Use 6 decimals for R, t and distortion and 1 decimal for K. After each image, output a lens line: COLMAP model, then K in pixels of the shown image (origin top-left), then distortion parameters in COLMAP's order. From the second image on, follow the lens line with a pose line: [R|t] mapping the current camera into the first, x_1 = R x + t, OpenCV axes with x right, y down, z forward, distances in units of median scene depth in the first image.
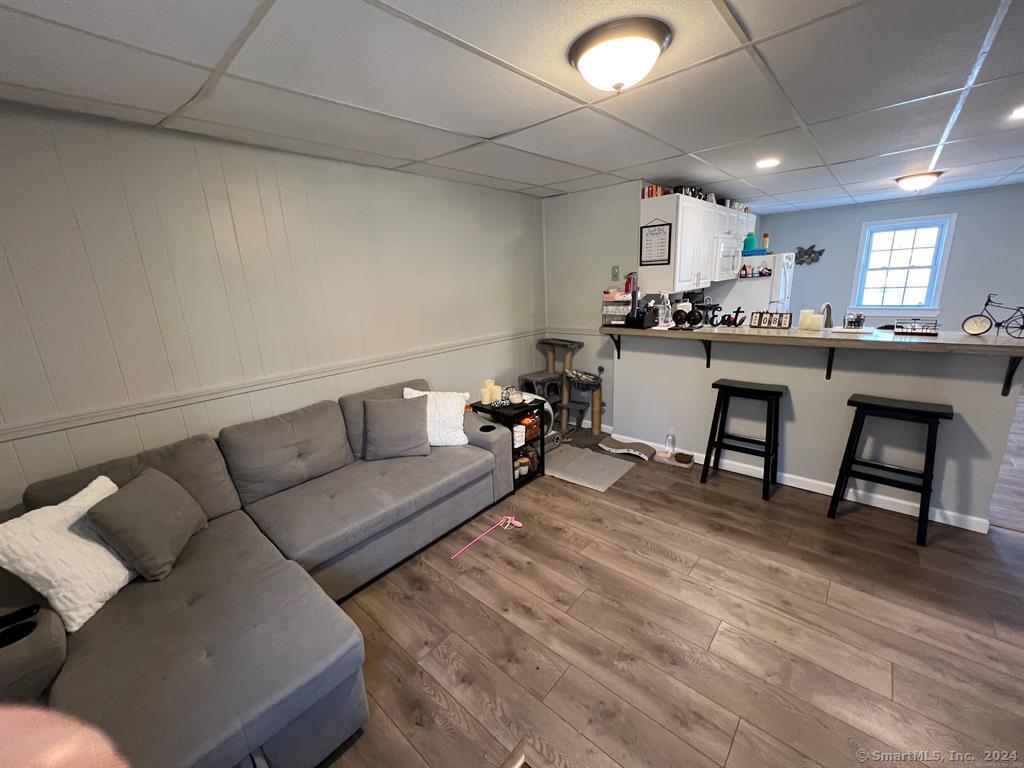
lens RADIAL K [[409.9, 0, 512.5], [0, 409.9, 385.9], [0, 0, 1]] dist [-0.001752, 0.000682]
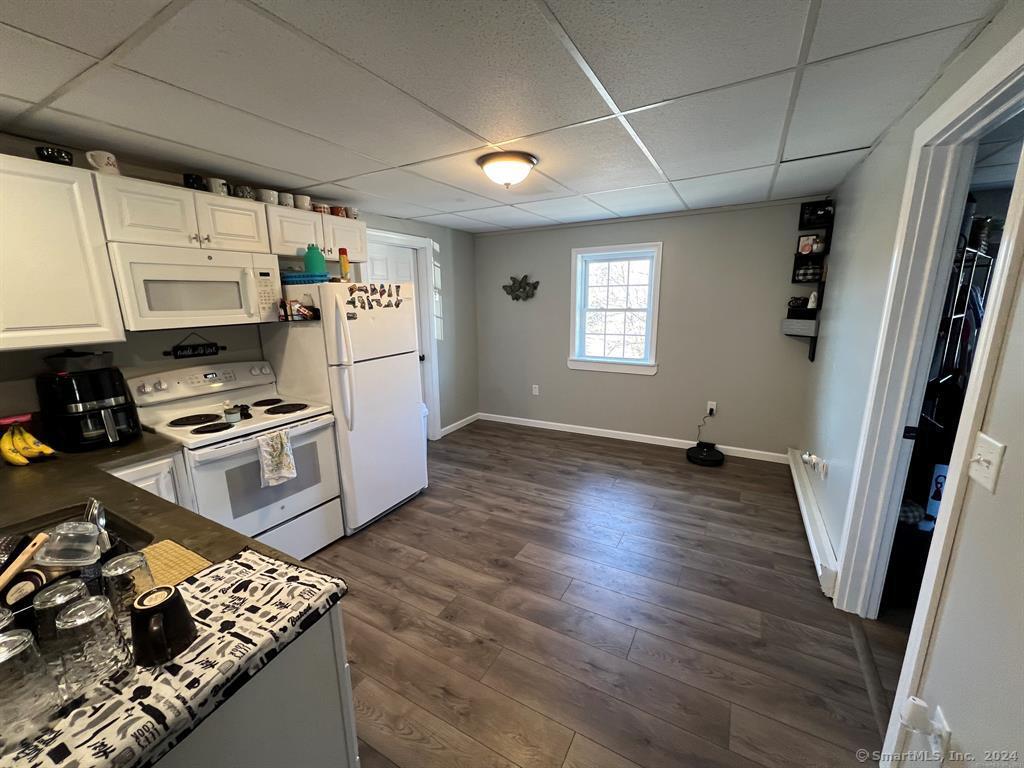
lens RADIAL K [[409.9, 0, 512.5], [0, 409.9, 385.9], [0, 0, 1]] dist [-0.001752, 0.000682]
pose [[0.975884, -0.006123, 0.218202, 1.074991], [0.017659, 0.998545, -0.050958, -0.201751], [-0.217573, 0.053582, 0.974572, 0.553532]]
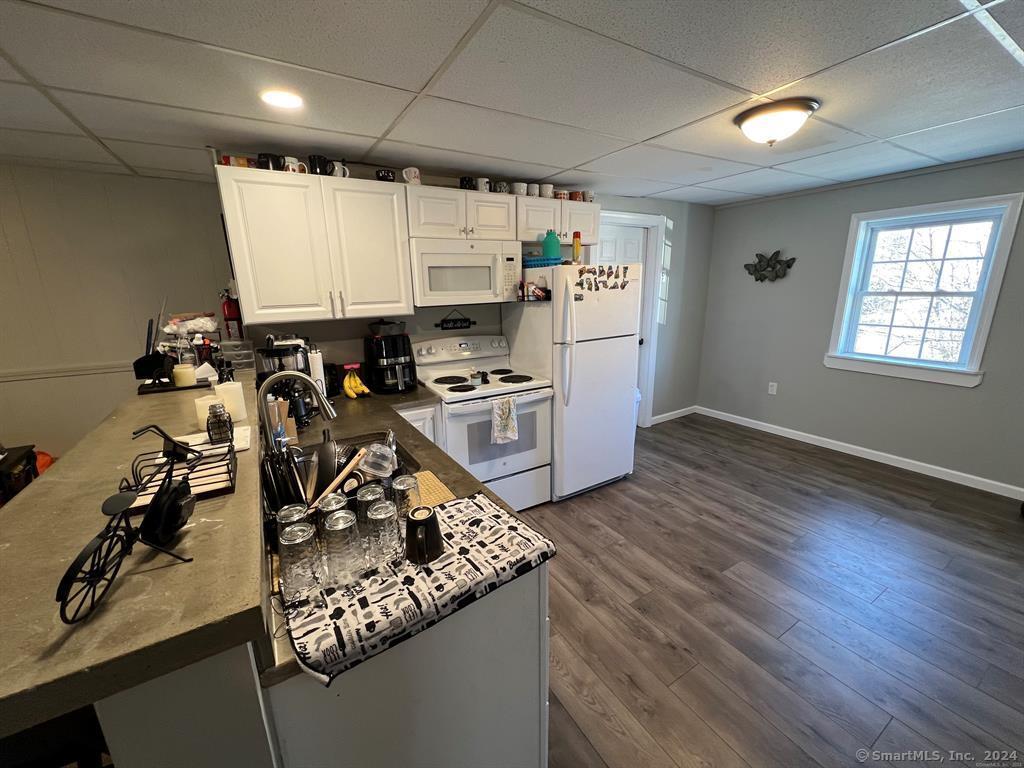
lens RADIAL K [[409.9, 0, 512.5], [0, 409.9, 385.9], [0, 0, 1]] dist [-0.001752, 0.000682]
pose [[0.955777, 0.104053, -0.275071, 1.063278], [-0.104578, 0.994434, 0.012799, -0.201366], [0.274872, 0.016533, 0.961339, 0.557886]]
